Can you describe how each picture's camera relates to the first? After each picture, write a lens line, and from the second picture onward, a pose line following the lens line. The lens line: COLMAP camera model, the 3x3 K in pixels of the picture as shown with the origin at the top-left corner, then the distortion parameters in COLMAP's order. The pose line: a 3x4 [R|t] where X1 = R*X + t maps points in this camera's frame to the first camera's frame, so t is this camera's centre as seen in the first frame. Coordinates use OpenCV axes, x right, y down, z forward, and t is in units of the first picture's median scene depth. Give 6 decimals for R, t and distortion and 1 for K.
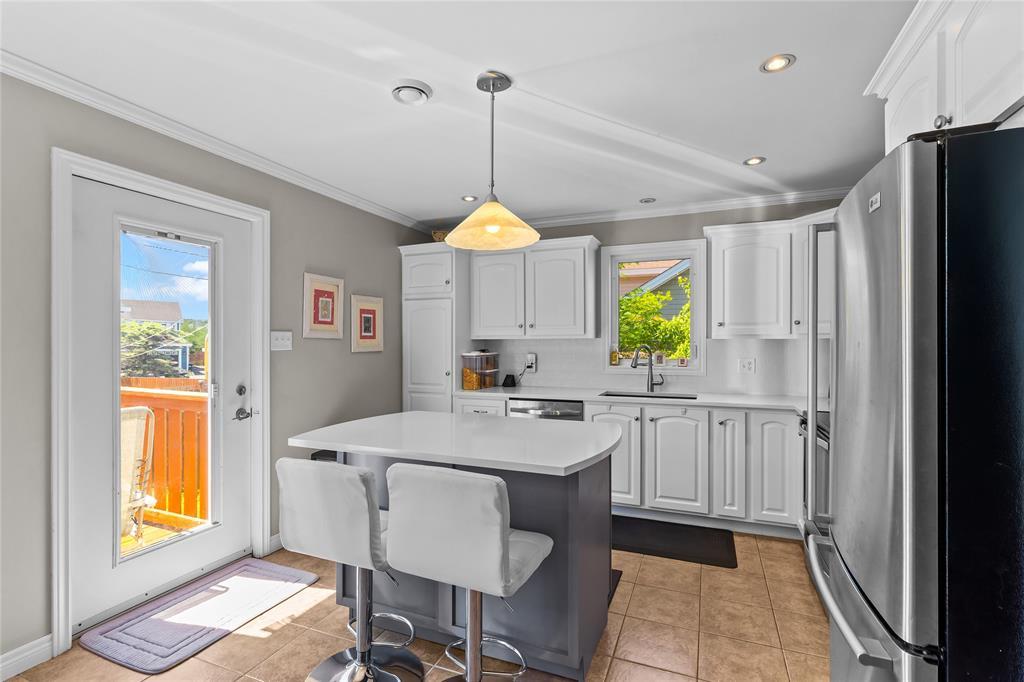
lens RADIAL K [[479.4, 0, 516.5], [0, 479.4, 340.4], [0, 0, 1]] dist [-0.000482, -0.000793]
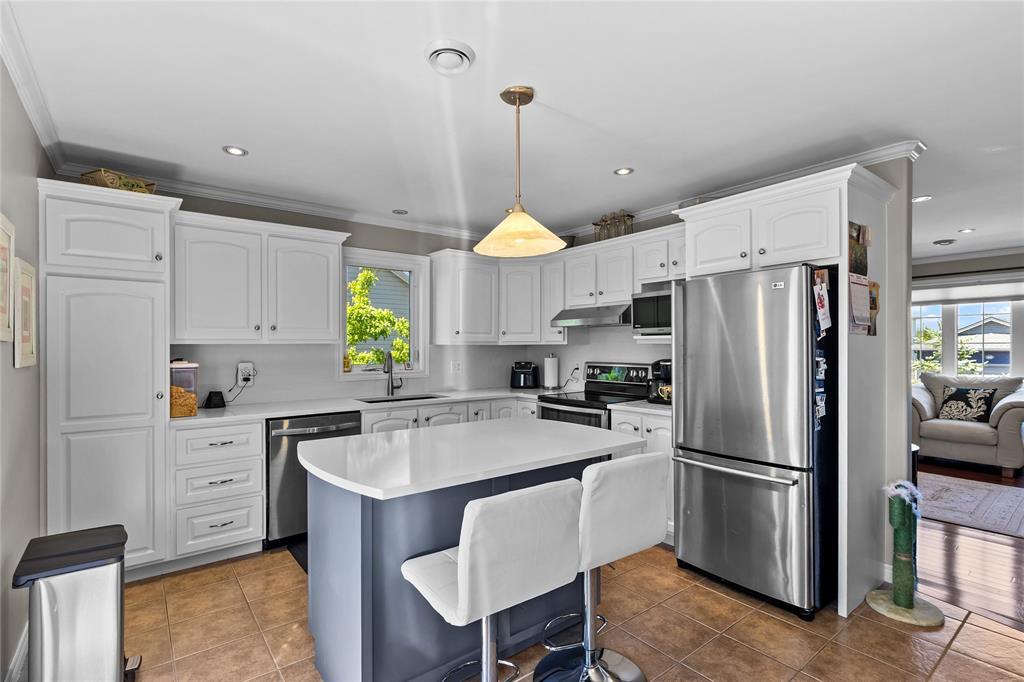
lens RADIAL K [[479.4, 0, 517.4], [0, 479.4, 346.3], [0, 0, 1]] dist [-0.000482, -0.000793]
pose [[0.489306, 0.000473, 0.872112, -0.553568], [-0.001824, 0.999998, 0.000481, -0.000680], [-0.872110, -0.001826, 0.489306, 0.286785]]
